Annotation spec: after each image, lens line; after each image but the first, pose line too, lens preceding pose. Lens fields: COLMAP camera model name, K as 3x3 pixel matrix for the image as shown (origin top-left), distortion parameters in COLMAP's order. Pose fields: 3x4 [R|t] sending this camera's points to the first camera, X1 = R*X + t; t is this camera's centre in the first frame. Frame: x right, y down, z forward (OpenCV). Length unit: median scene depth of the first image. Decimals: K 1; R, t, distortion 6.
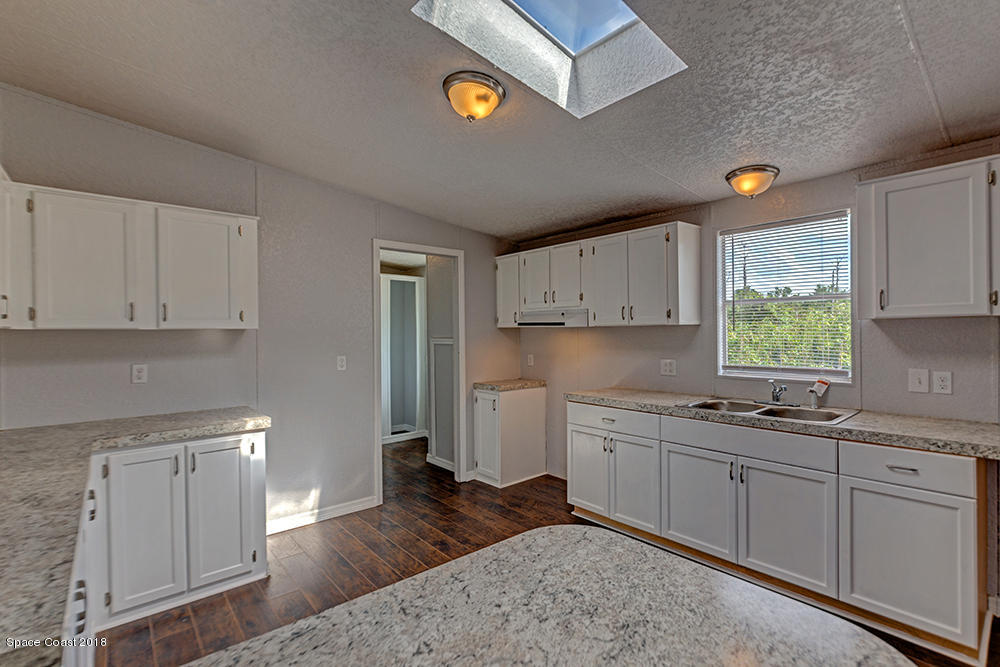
lens RADIAL K [[458.1, 0, 498.6], [0, 458.1, 333.7], [0, 0, 1]] dist [-0.001793, -0.002300]
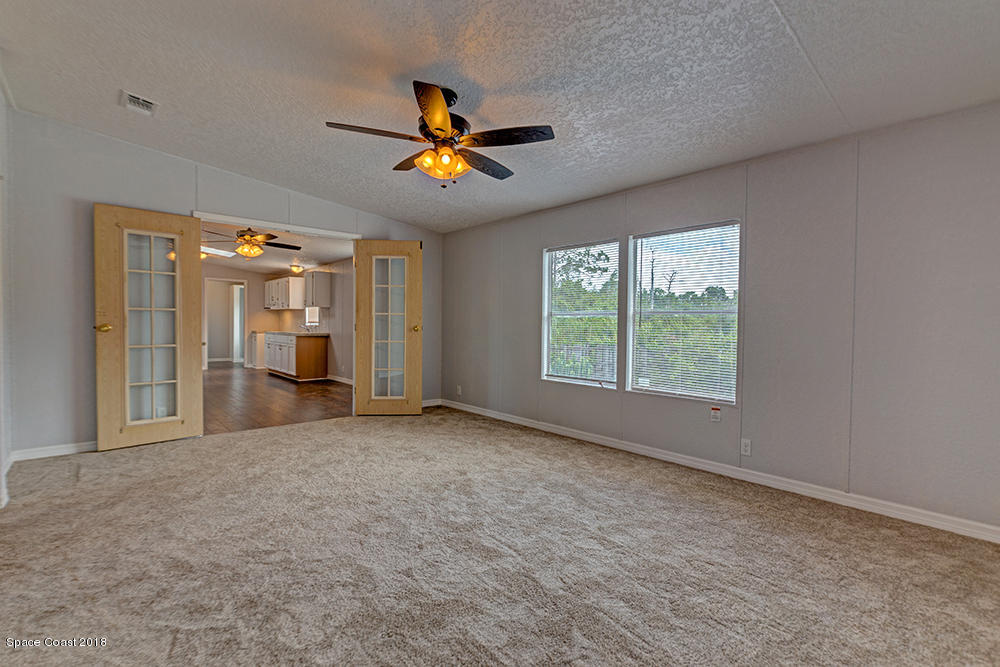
lens RADIAL K [[458.1, 0, 498.3], [0, 458.1, 326.1], [0, 0, 1]] dist [-0.001793, -0.002300]
pose [[0.999589, 0.019346, 0.021144, 2.147045], [-0.019553, 0.999763, 0.009614, 0.050356], [-0.020953, -0.010023, 0.999730, -2.710290]]
